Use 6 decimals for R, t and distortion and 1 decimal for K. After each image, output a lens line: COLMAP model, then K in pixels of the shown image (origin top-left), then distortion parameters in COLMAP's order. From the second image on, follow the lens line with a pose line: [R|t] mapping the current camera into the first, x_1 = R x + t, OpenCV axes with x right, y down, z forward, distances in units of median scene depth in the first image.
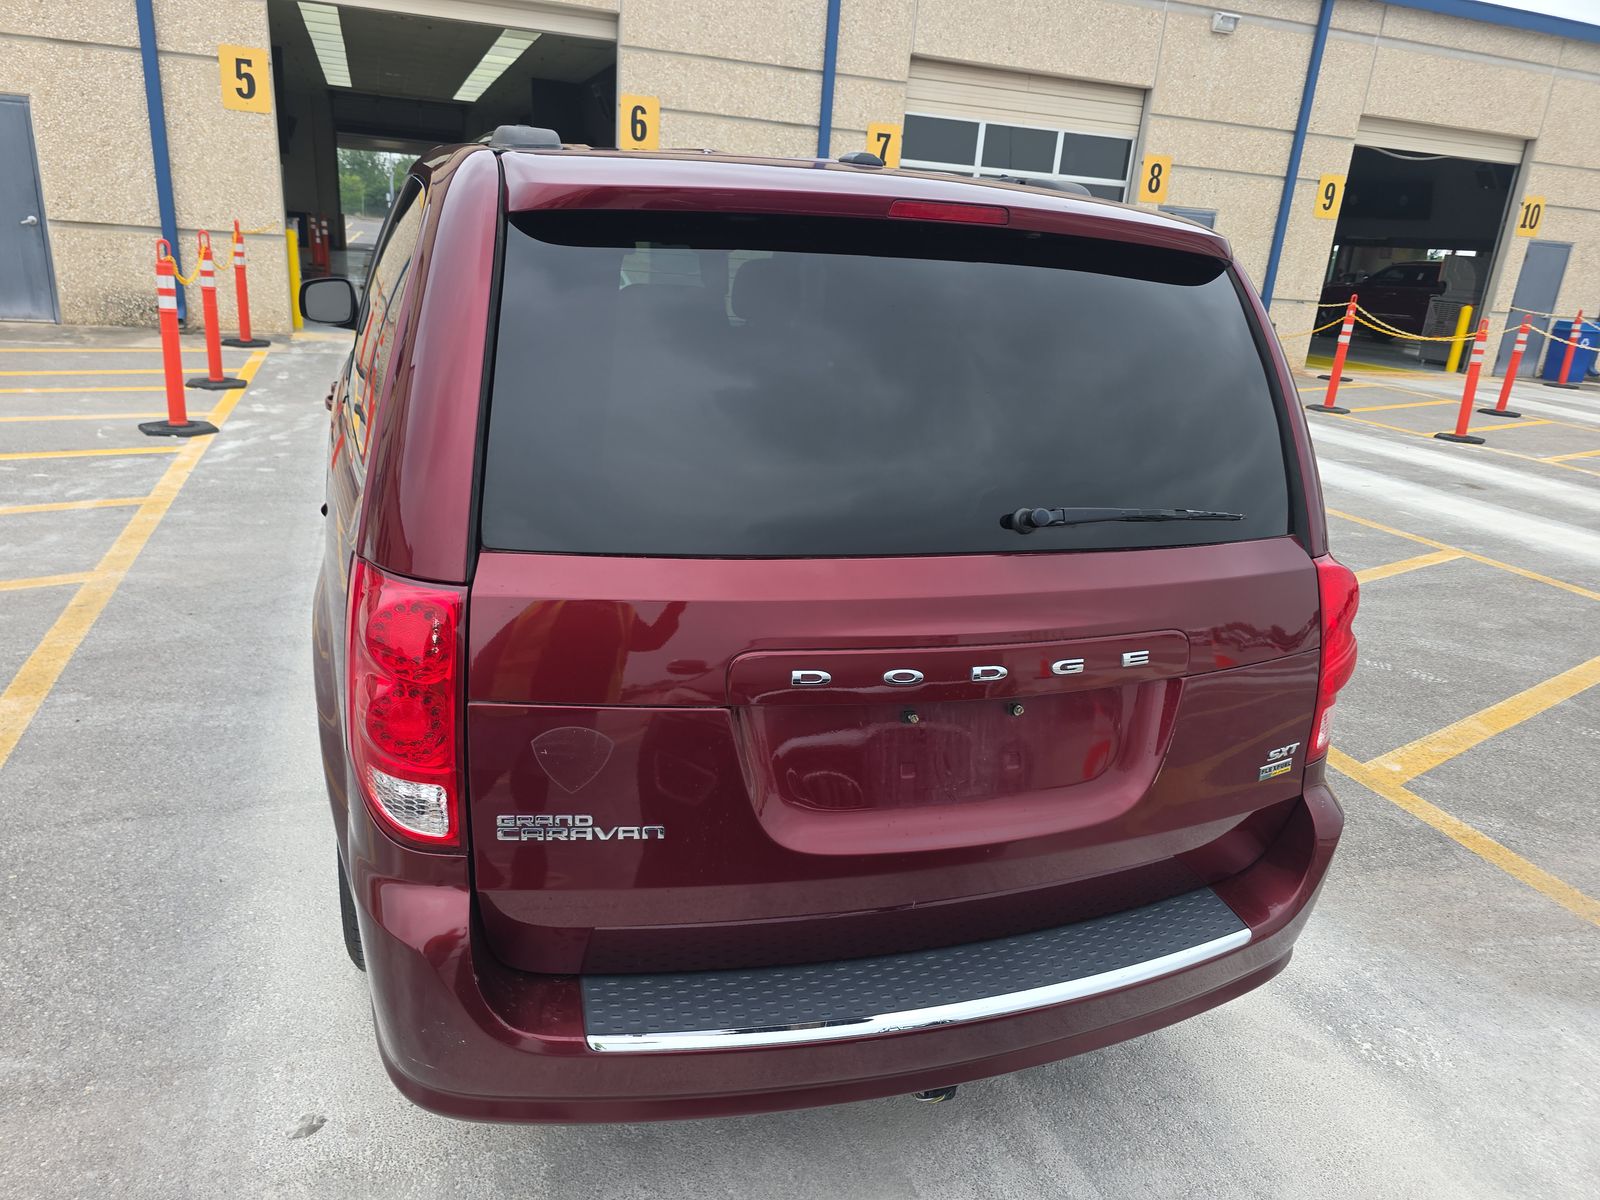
lens RADIAL K [[1064.1, 0, 803.0], [0, 1064.1, 591.6], [0, 0, 1]] dist [0.029644, -0.021705]
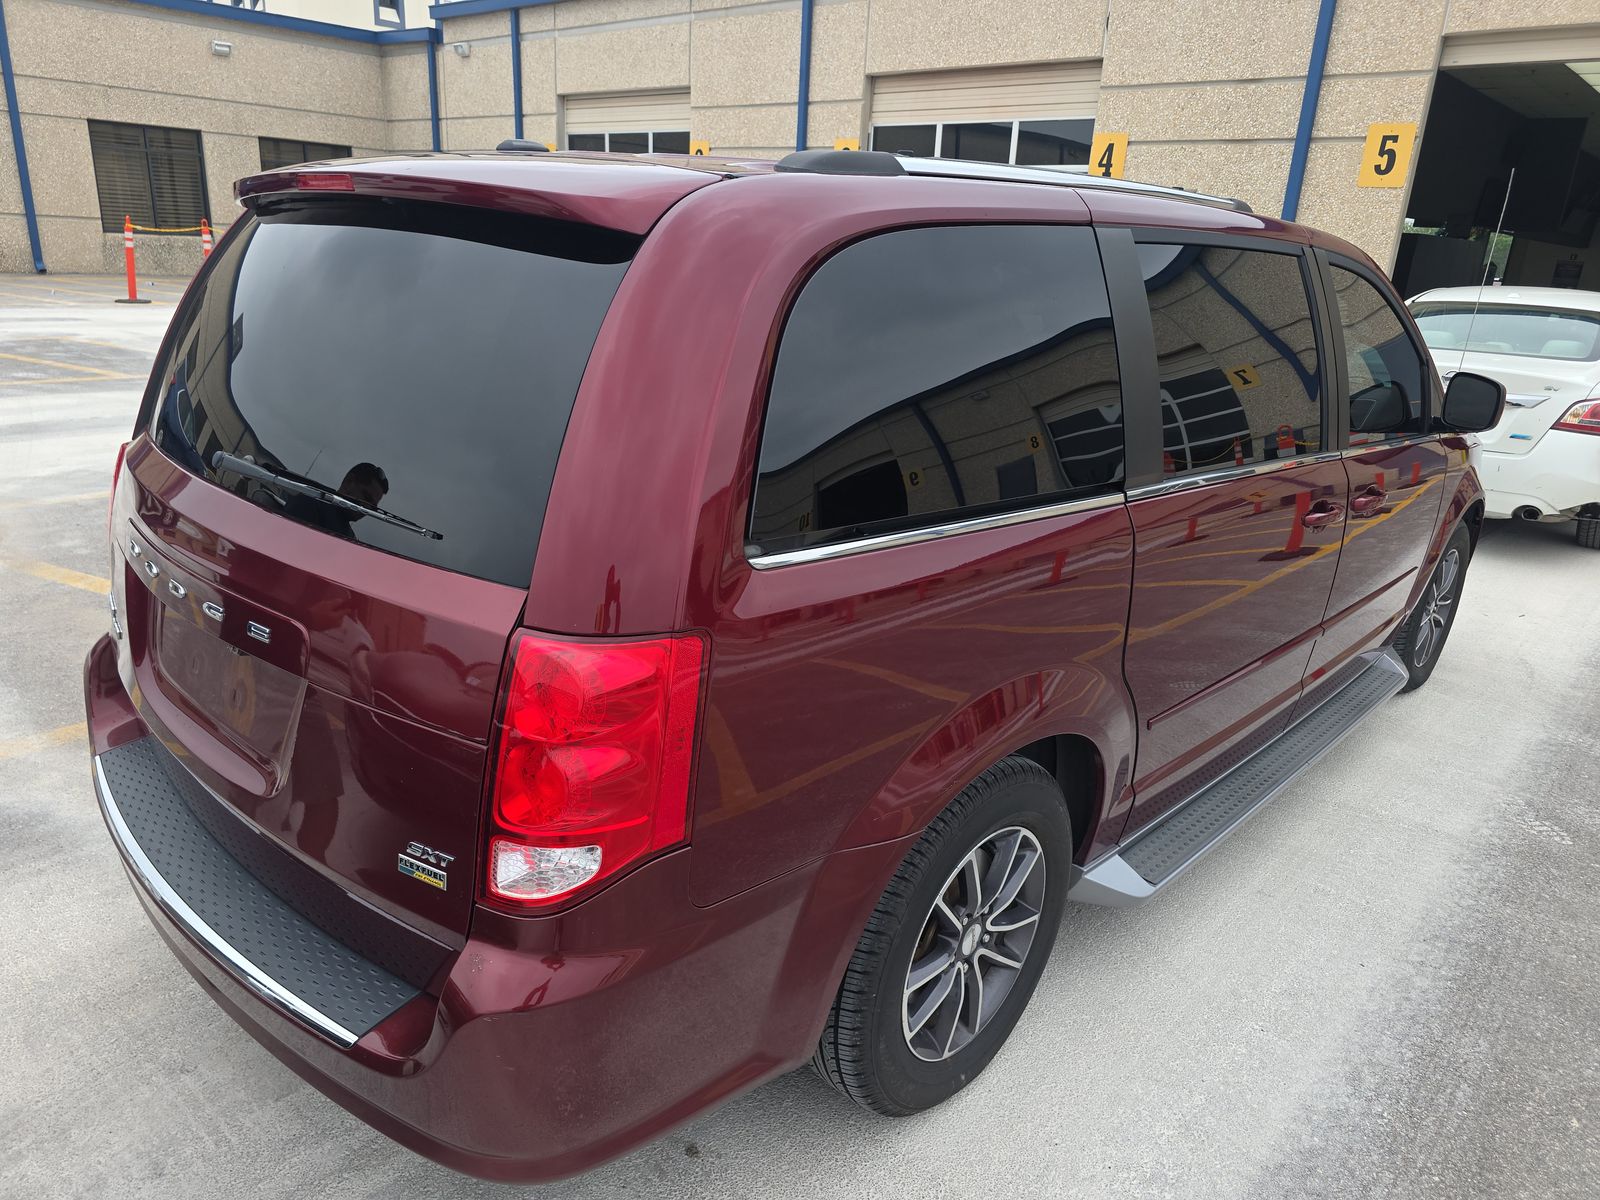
lens RADIAL K [[1064.1, 0, 789.9], [0, 1064.1, 611.8], [0, 0, 1]] dist [0.029644, -0.021705]
pose [[0.587112, 0.216318, -0.780068, 0.913535], [-0.252728, 0.964450, 0.077234, -0.022040], [0.769044, 0.151800, 0.620910, 0.287815]]
